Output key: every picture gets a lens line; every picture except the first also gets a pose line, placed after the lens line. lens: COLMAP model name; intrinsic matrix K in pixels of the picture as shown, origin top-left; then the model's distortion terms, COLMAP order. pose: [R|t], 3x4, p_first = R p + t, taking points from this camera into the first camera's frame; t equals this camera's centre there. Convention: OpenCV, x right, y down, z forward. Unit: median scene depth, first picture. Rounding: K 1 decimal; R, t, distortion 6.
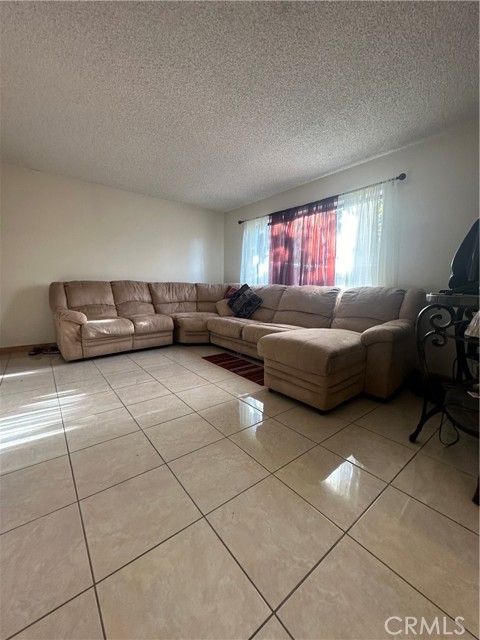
lens RADIAL K [[256.9, 0, 245.0], [0, 256.9, 325.1], [0, 0, 1]] dist [0.003237, -0.000008]
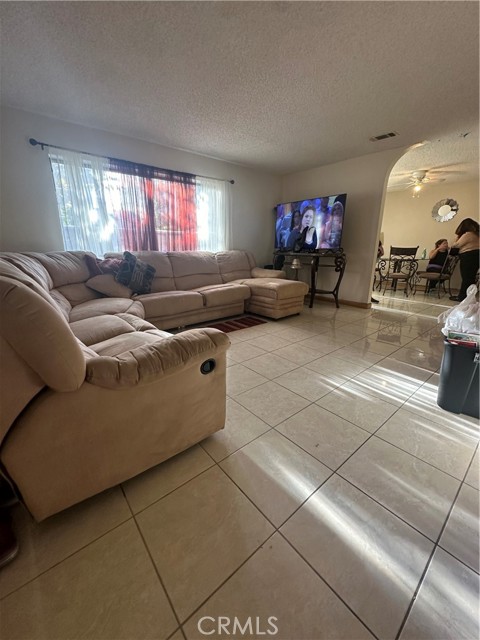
lens RADIAL K [[256.9, 0, 244.9], [0, 256.9, 316.1], [0, 0, 1]] dist [0.003237, -0.000008]
pose [[-0.020335, -0.279462, 0.959941, -0.984688], [0.153351, 0.947907, 0.279207, -0.166225], [-0.987963, 0.152886, 0.023580, 0.819246]]
